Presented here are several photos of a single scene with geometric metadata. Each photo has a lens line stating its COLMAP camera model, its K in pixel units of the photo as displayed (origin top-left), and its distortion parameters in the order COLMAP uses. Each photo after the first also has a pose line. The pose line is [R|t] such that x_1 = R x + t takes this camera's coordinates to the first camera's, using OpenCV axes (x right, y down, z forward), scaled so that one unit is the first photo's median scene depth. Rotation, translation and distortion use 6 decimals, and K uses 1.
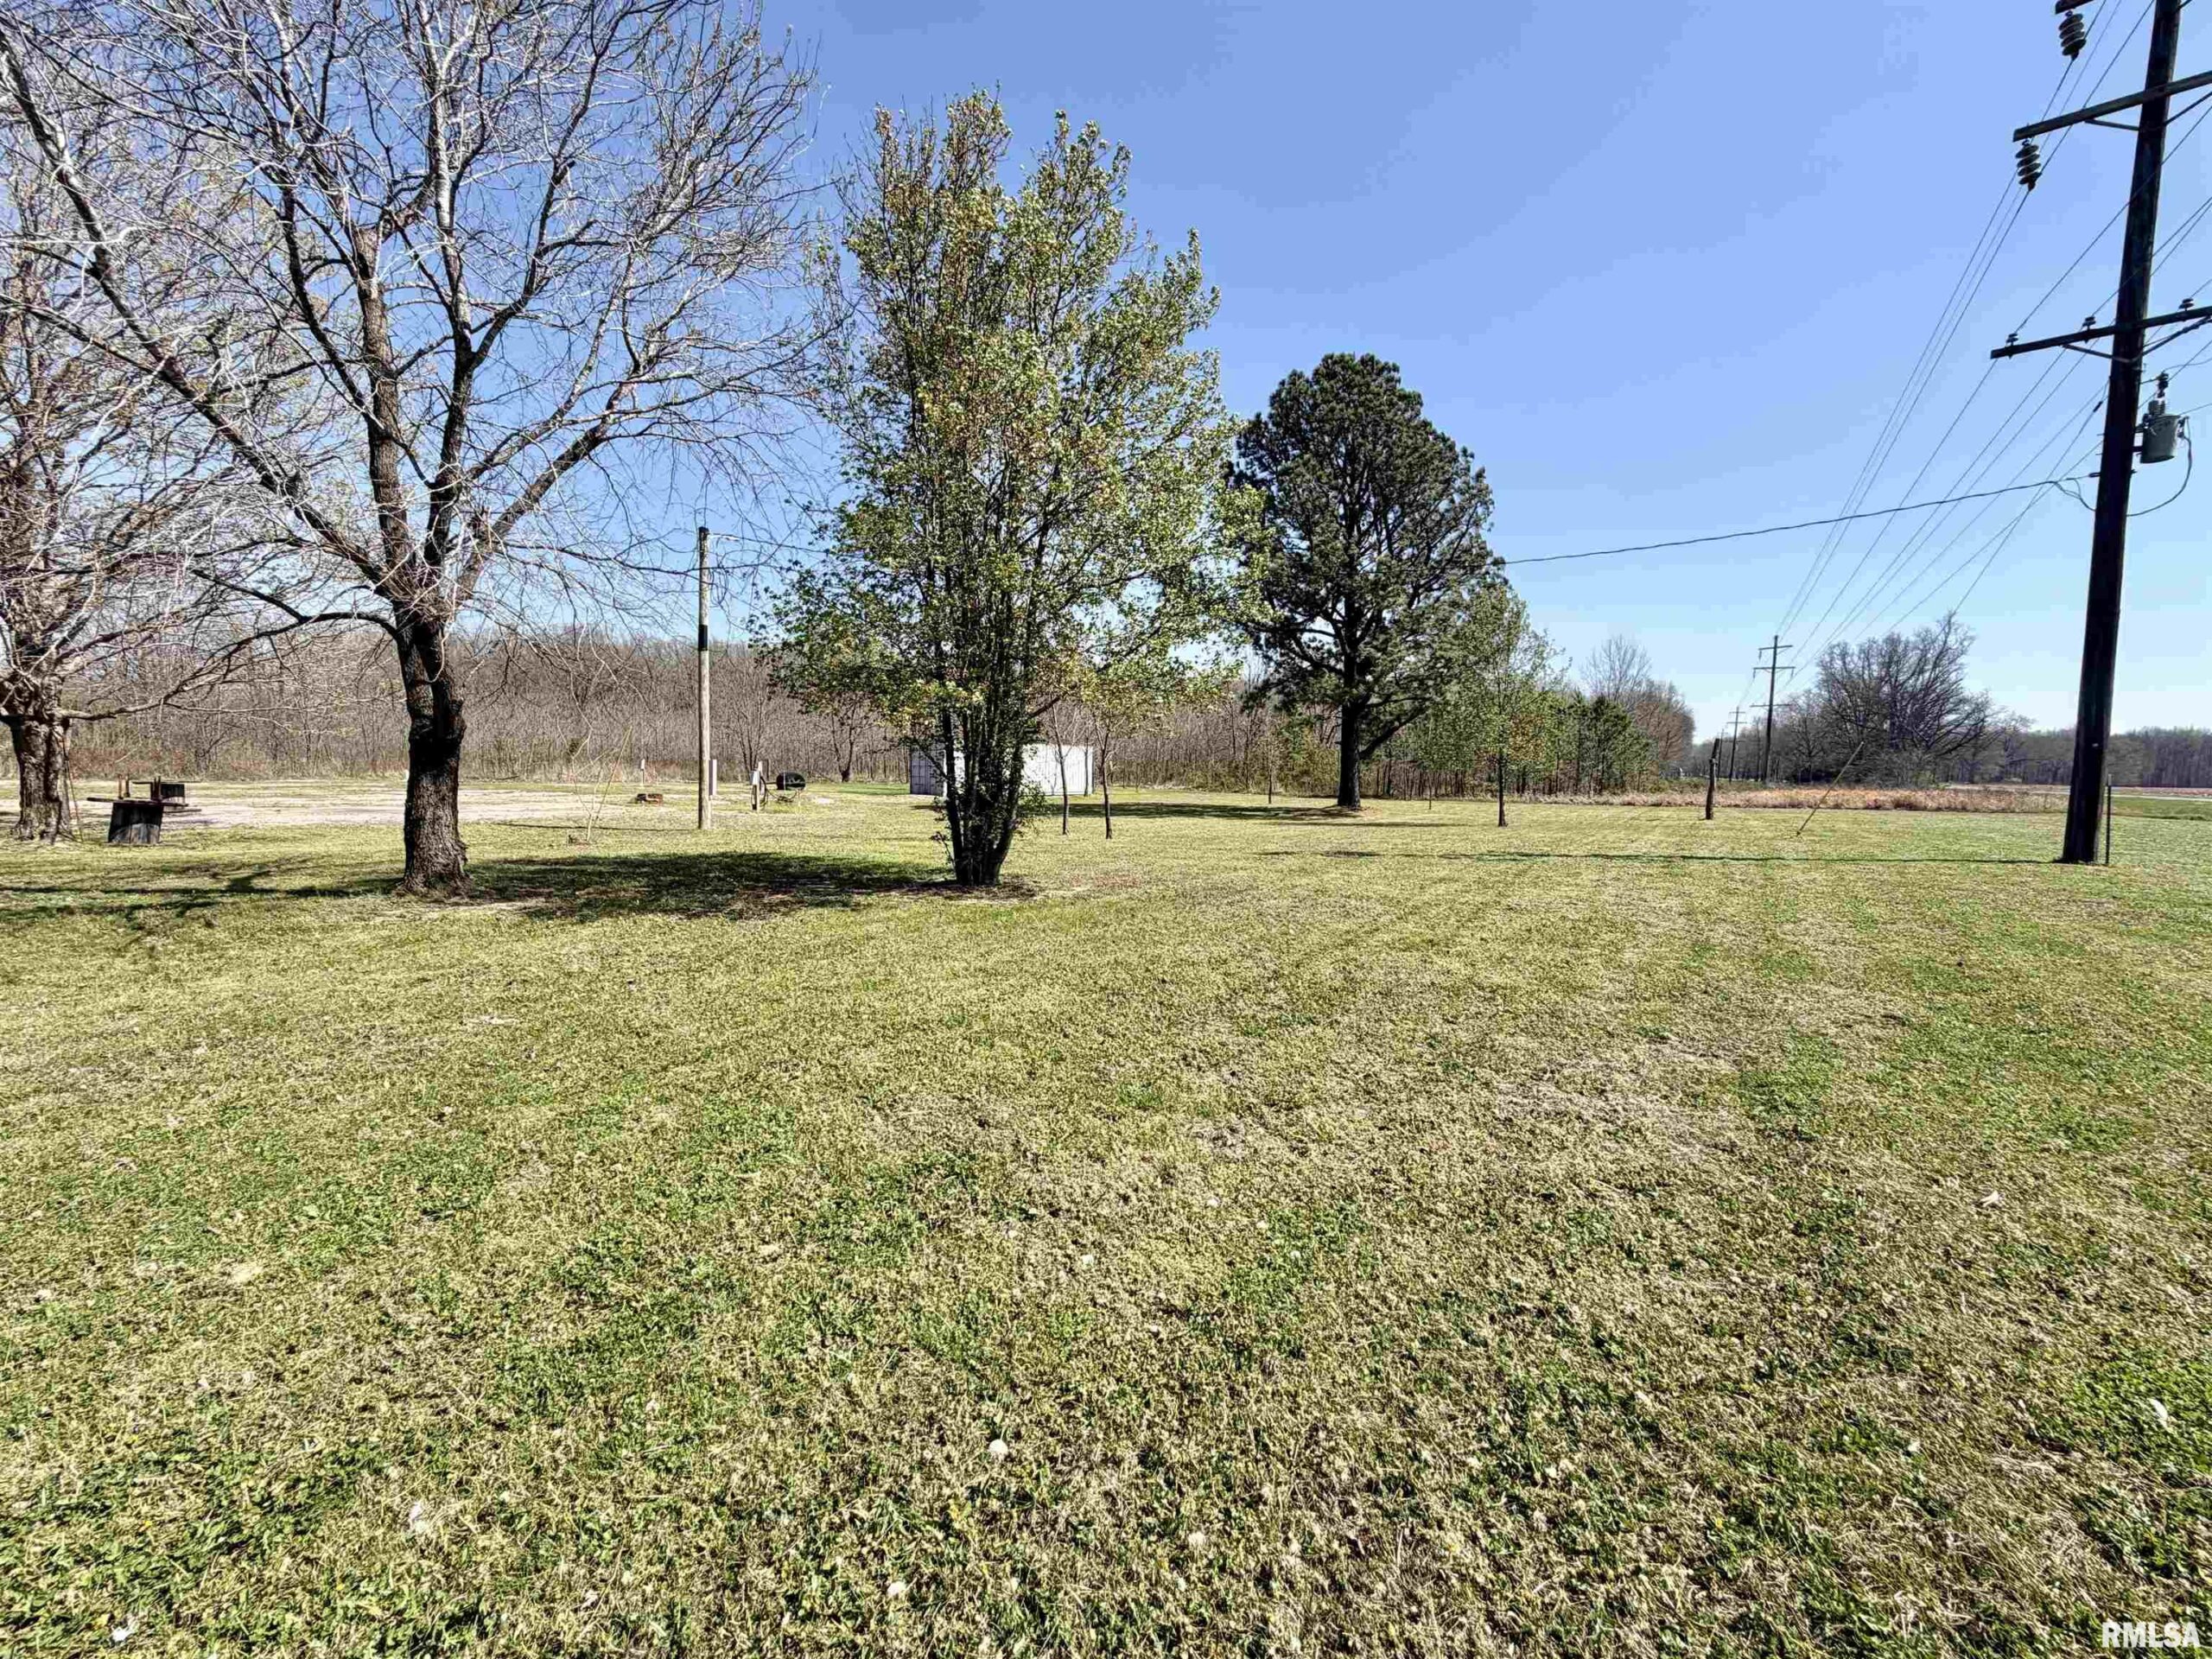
lens RADIAL K [[890.2, 0, 1101.8], [0, 890.2, 833.0], [0, 0, 1]] dist [0.001526, 0.000372]
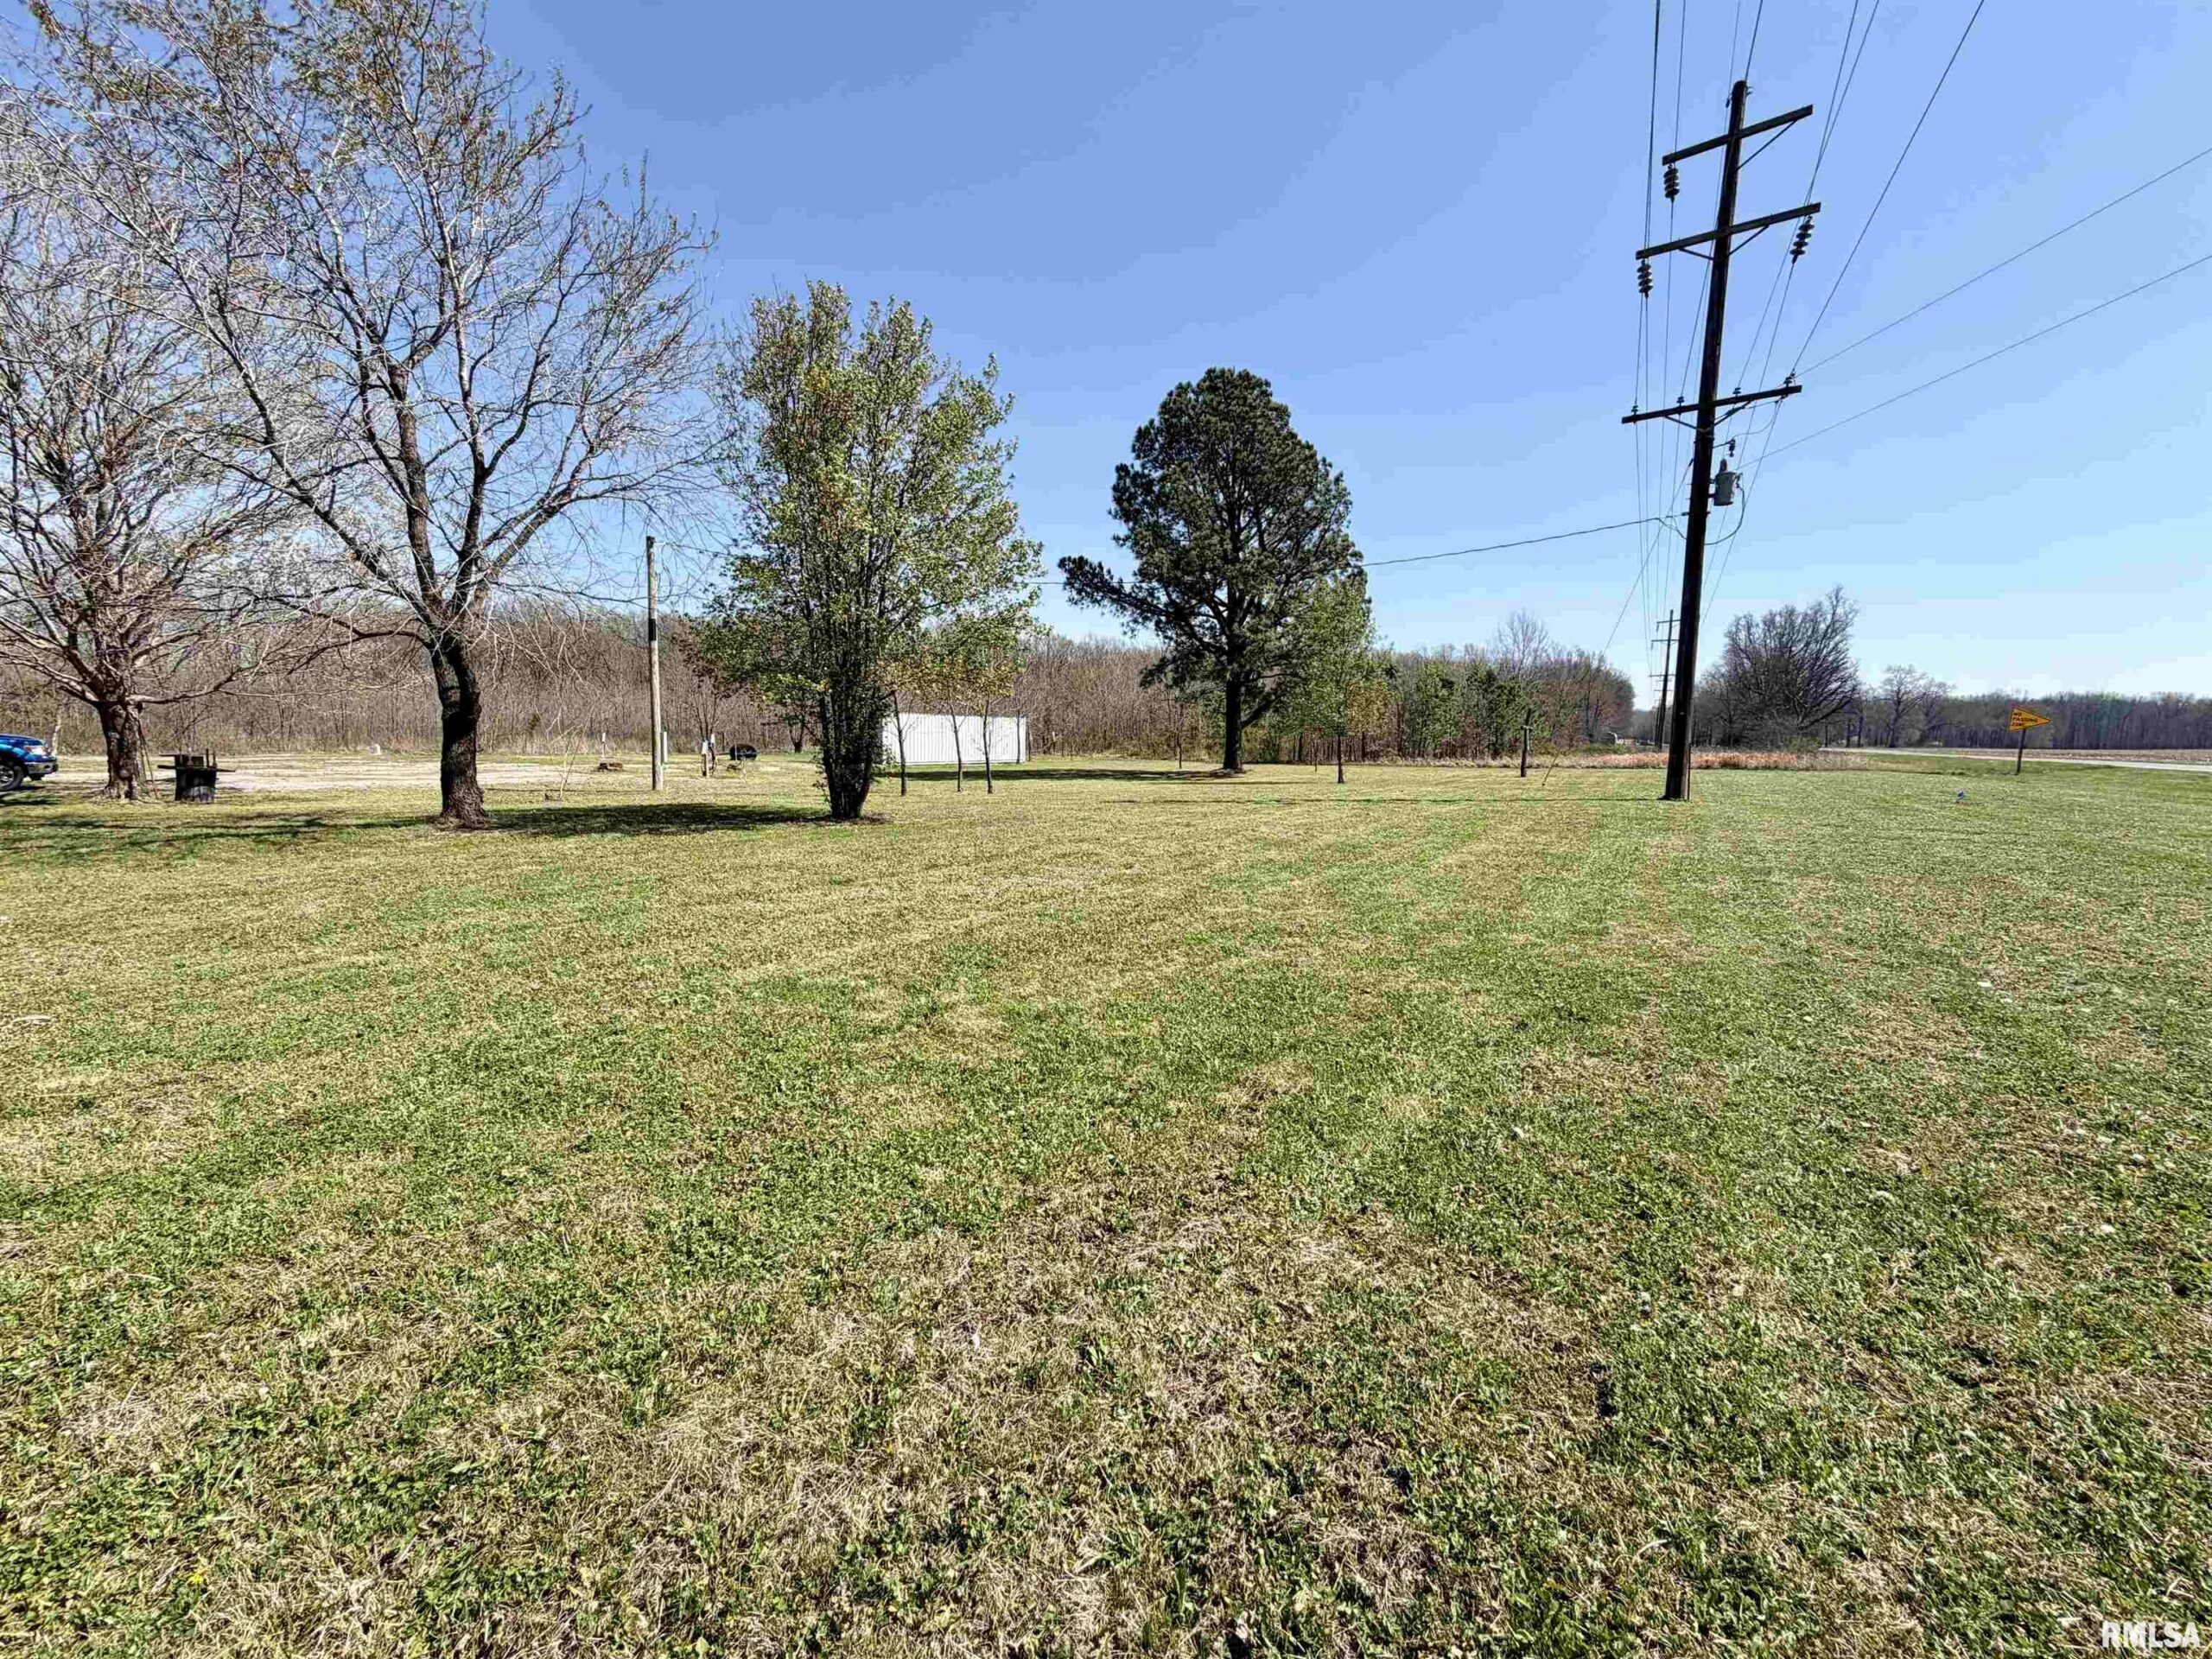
lens RADIAL K [[890.2, 0, 1101.8], [0, 890.2, 833.0], [0, 0, 1]] dist [0.001526, 0.000372]
pose [[0.999431, -0.010875, 0.031915, 0.114793], [0.009822, 0.999407, 0.032988, 0.020182], [-0.032255, -0.032656, 0.998946, -0.223697]]
